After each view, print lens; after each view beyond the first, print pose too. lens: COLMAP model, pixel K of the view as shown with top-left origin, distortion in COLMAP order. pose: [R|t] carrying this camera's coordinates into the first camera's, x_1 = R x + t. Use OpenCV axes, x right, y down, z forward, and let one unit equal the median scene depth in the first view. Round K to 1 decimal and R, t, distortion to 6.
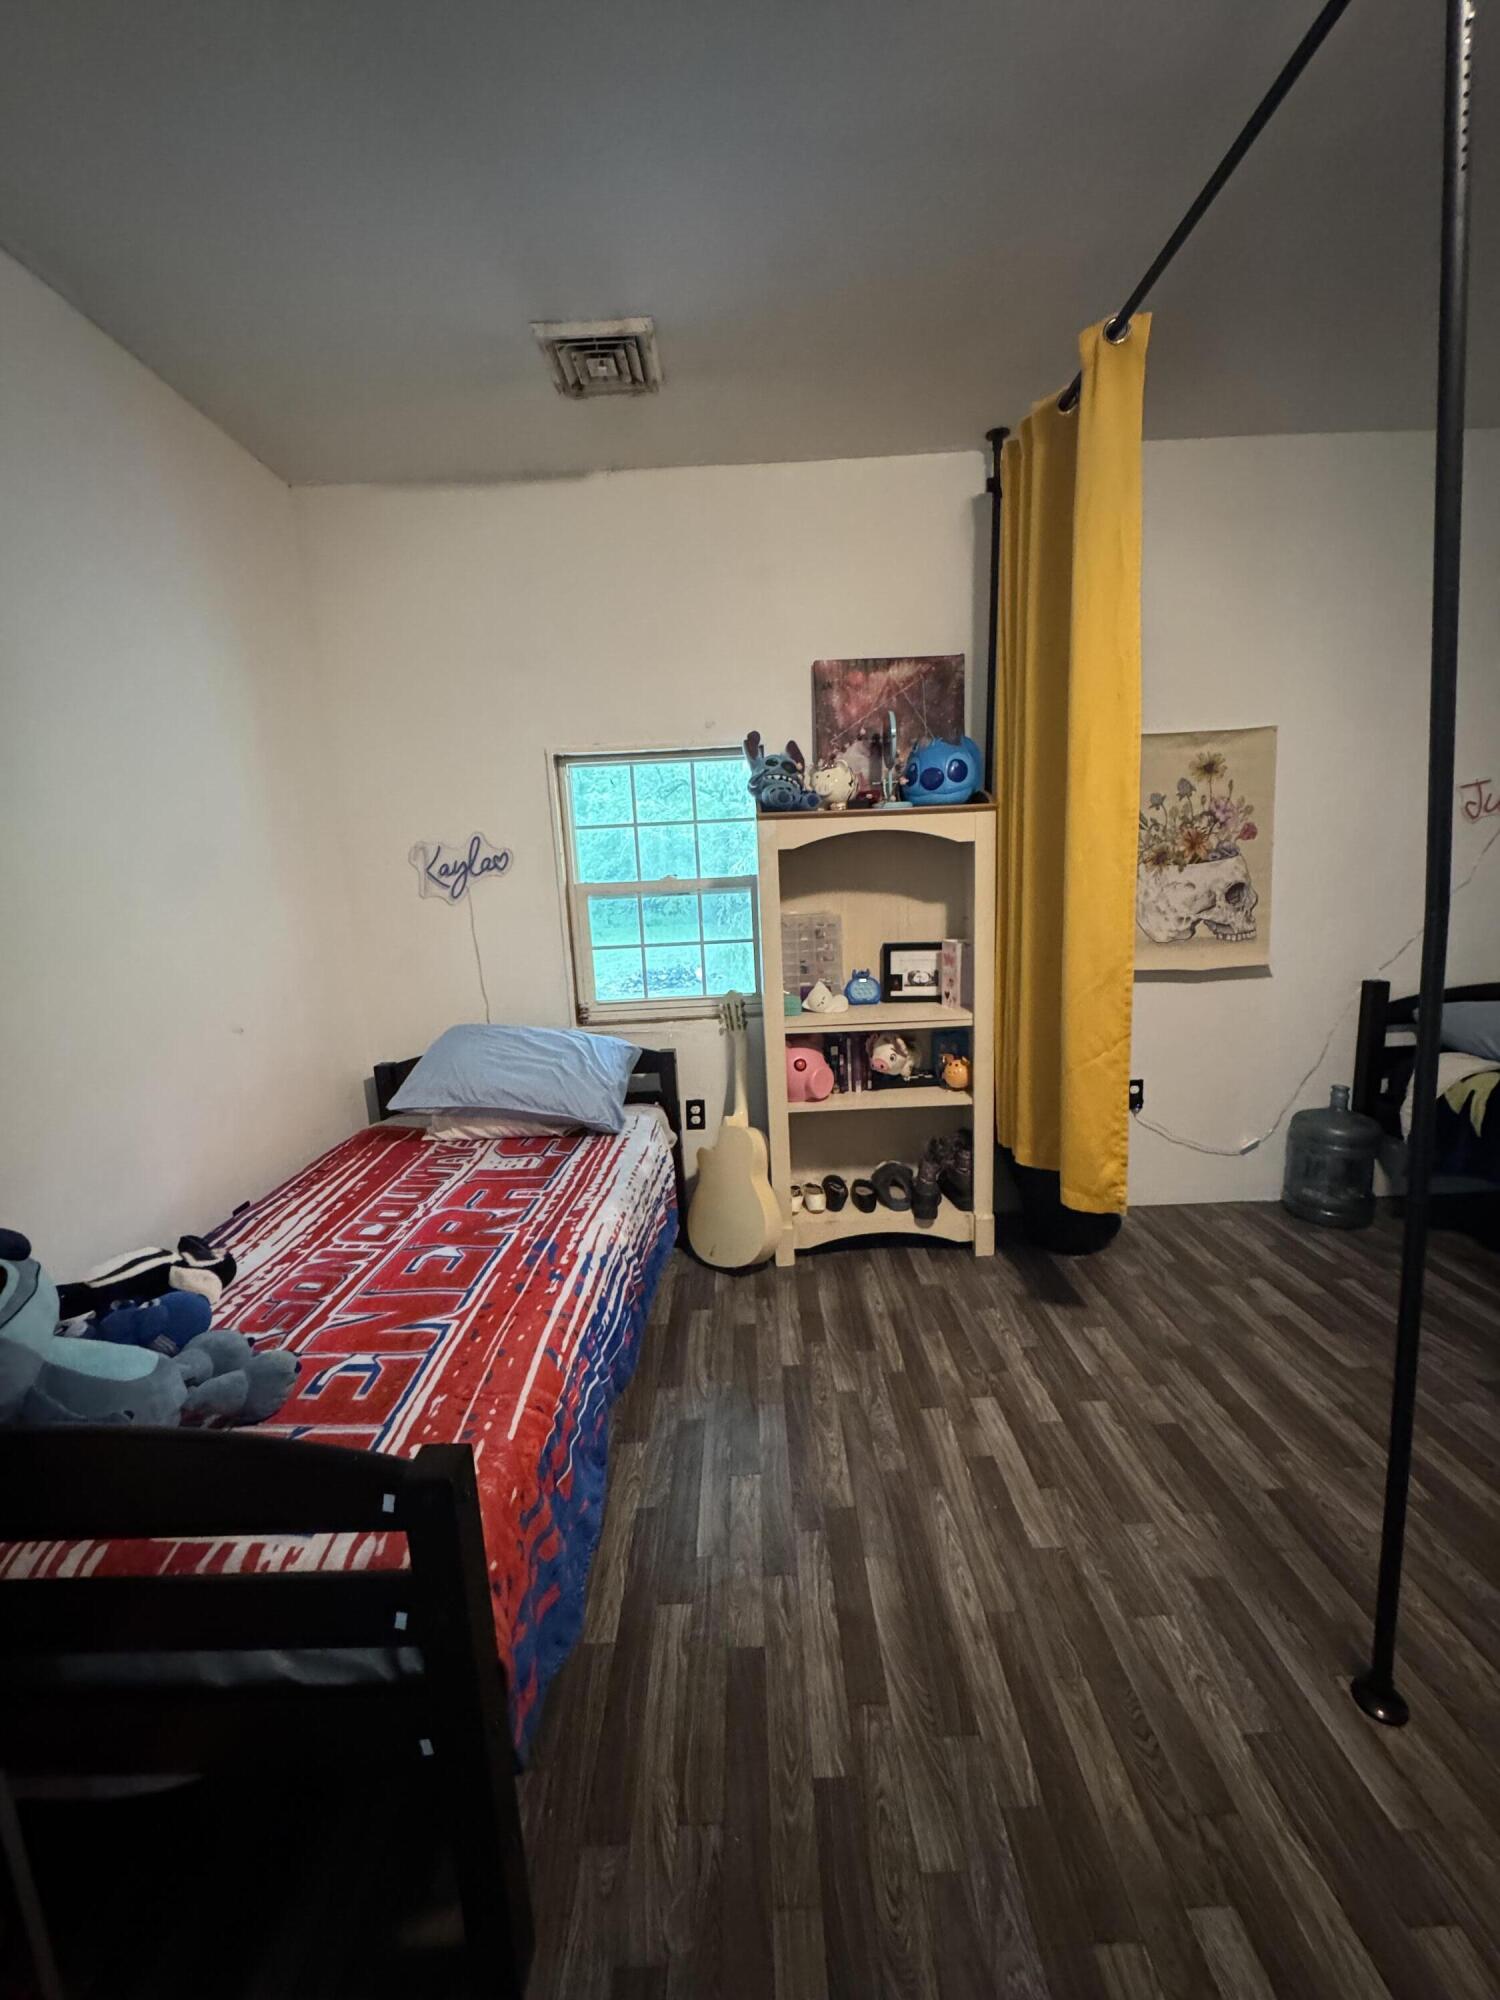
lens RADIAL K [[793.7, 0, 735.8], [0, 793.7, 1001.6], [0, 0, 1]] dist [-0.001400, -0.000531]
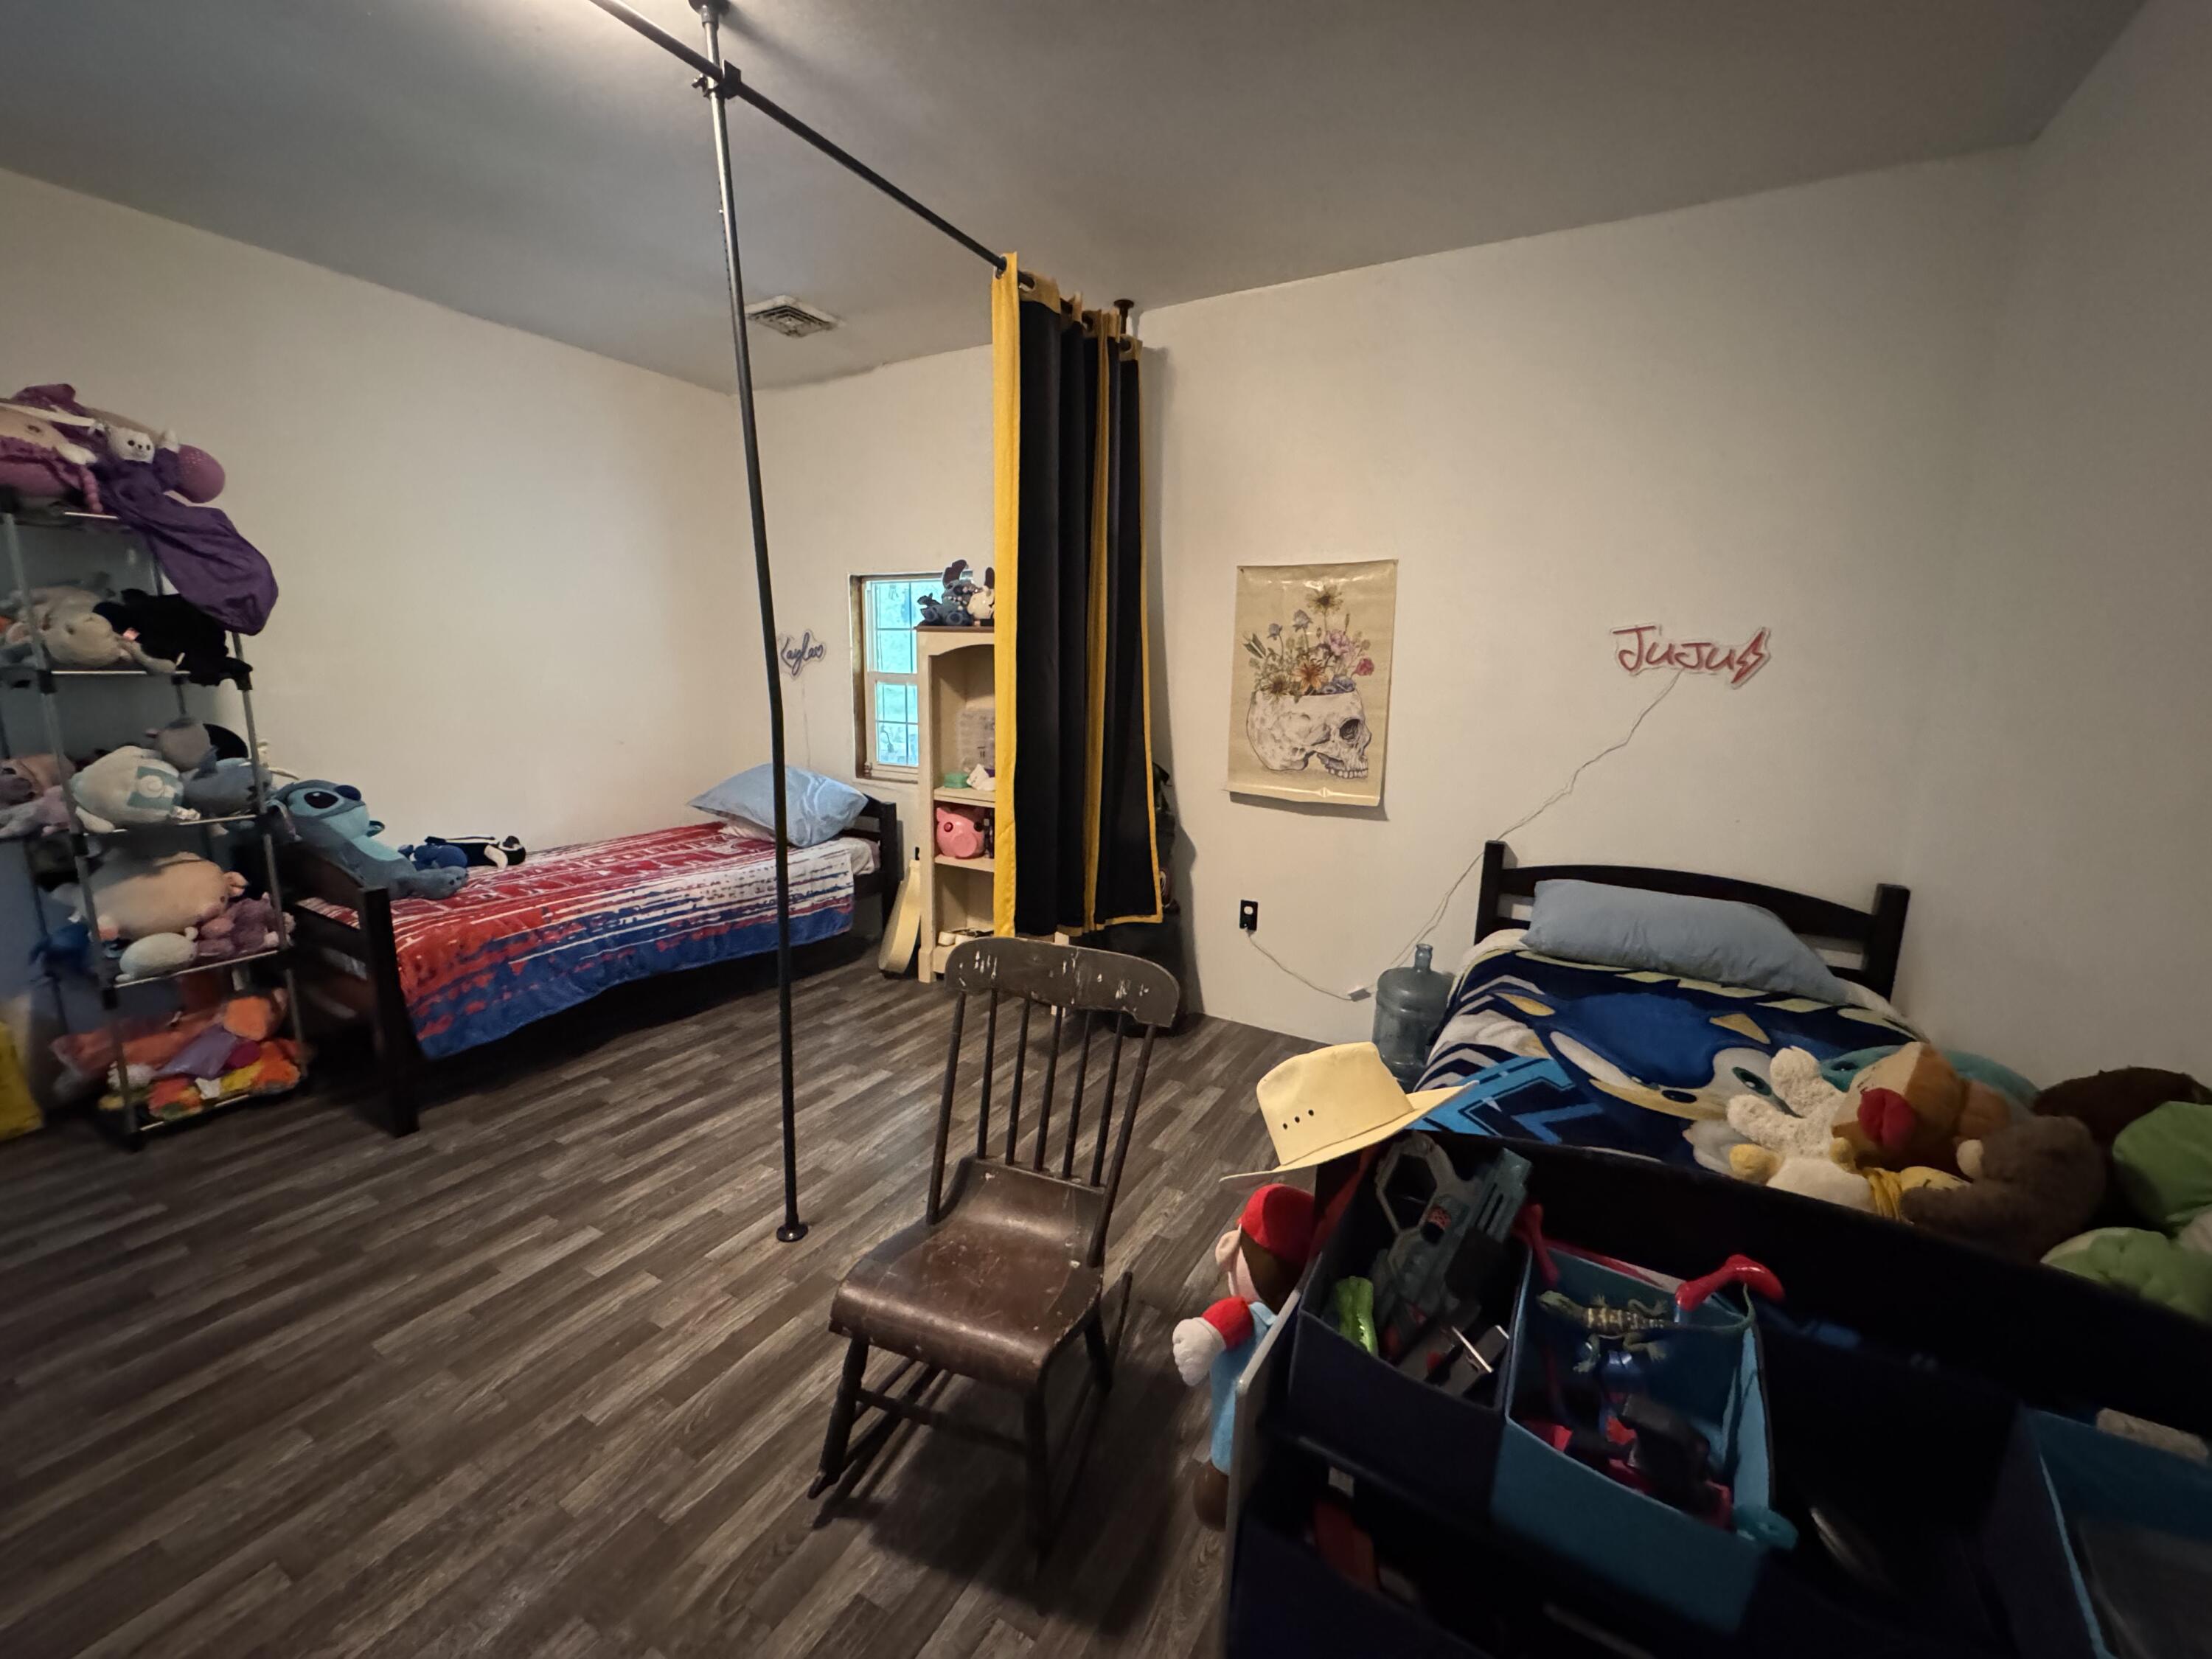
lens RADIAL K [[877.9, 0, 1091.4], [0, 877.9, 825.9], [0, 0, 1]] dist [-0.001400, -0.000531]
pose [[0.860459, 0.157513, -0.484562, 0.906121], [-0.144078, 0.987421, 0.065128, -0.043987], [0.488725, 0.013775, 0.872329, -0.099183]]
